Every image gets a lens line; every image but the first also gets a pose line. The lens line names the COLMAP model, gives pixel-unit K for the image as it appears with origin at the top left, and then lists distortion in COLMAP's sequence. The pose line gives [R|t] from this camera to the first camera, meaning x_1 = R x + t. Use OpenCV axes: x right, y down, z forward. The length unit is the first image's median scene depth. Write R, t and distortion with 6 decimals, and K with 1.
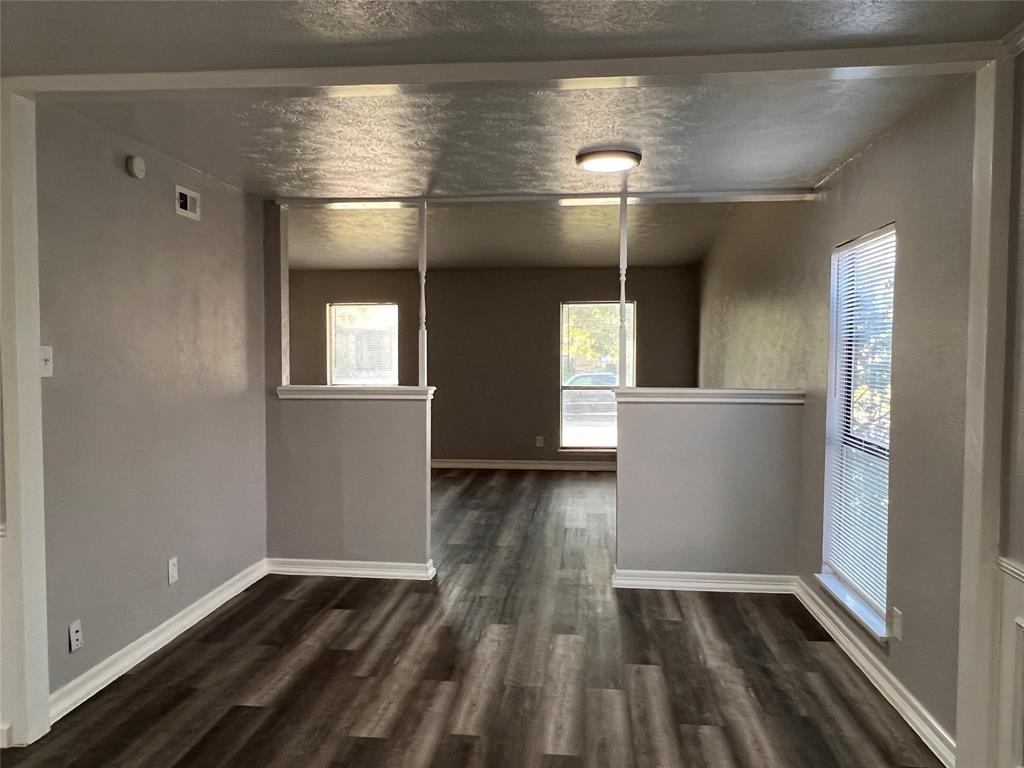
lens RADIAL K [[780.1, 0, 497.8], [0, 780.1, 386.9], [0, 0, 1]] dist [0.007749, -0.012623]
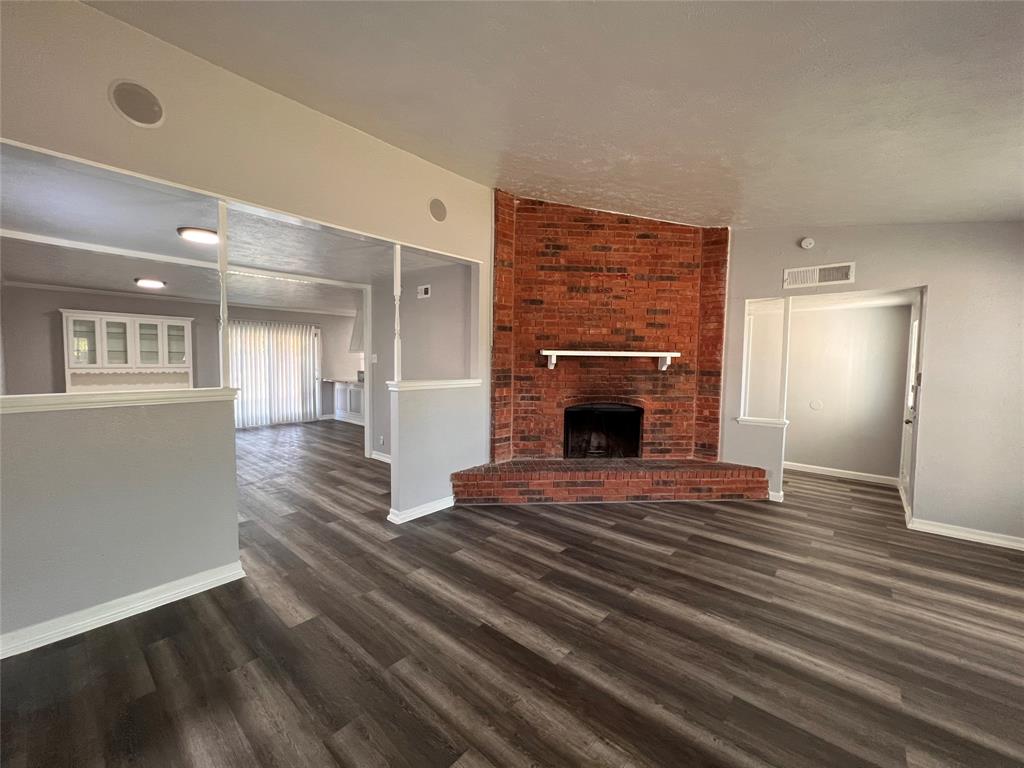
lens RADIAL K [[412.1, 0, 510.8], [0, 412.1, 382.2], [0, 0, 1]] dist [0.000730, -0.000394]
pose [[-0.567549, 0.039248, -0.822404, 0.513486], [-0.051568, 0.995208, 0.083083, -0.092442], [0.821723, 0.089563, -0.562805, 2.103468]]
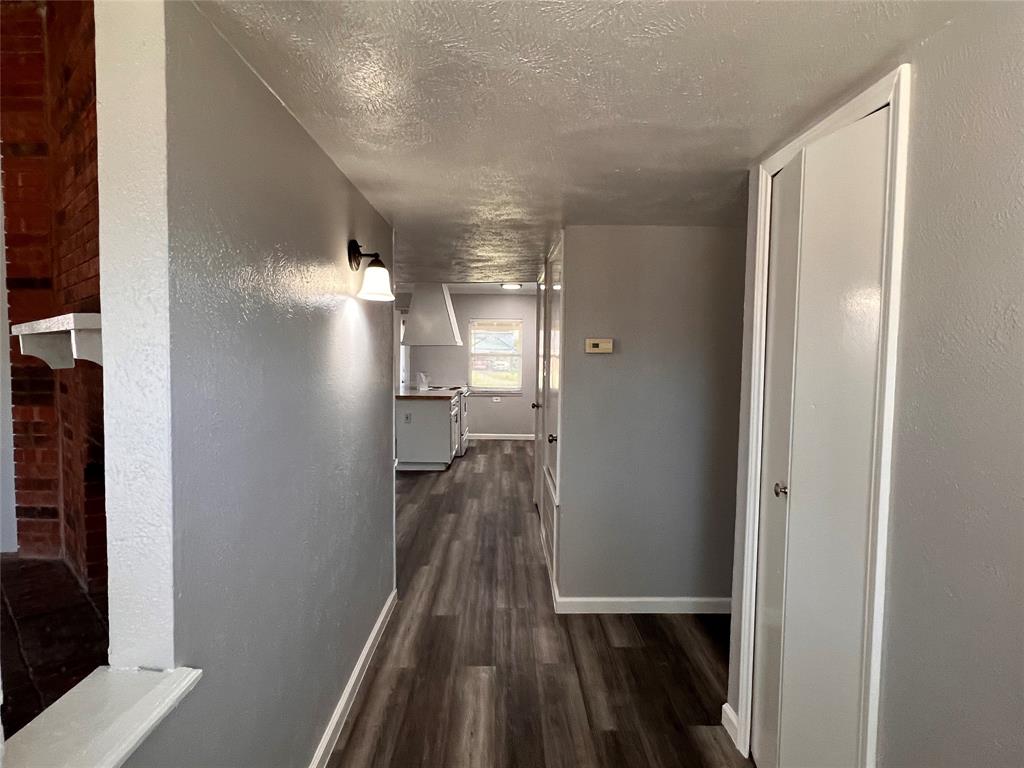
lens RADIAL K [[566.5, 0, 513.7], [0, 566.5, 381.8], [0, 0, 1]] dist [-0.002061, 0.002348]
pose [[-0.992227, -0.015881, -0.123426, -1.014955], [-0.029358, 0.993701, 0.108152, -0.115366], [0.120931, 0.110935, -0.986443, 2.279146]]
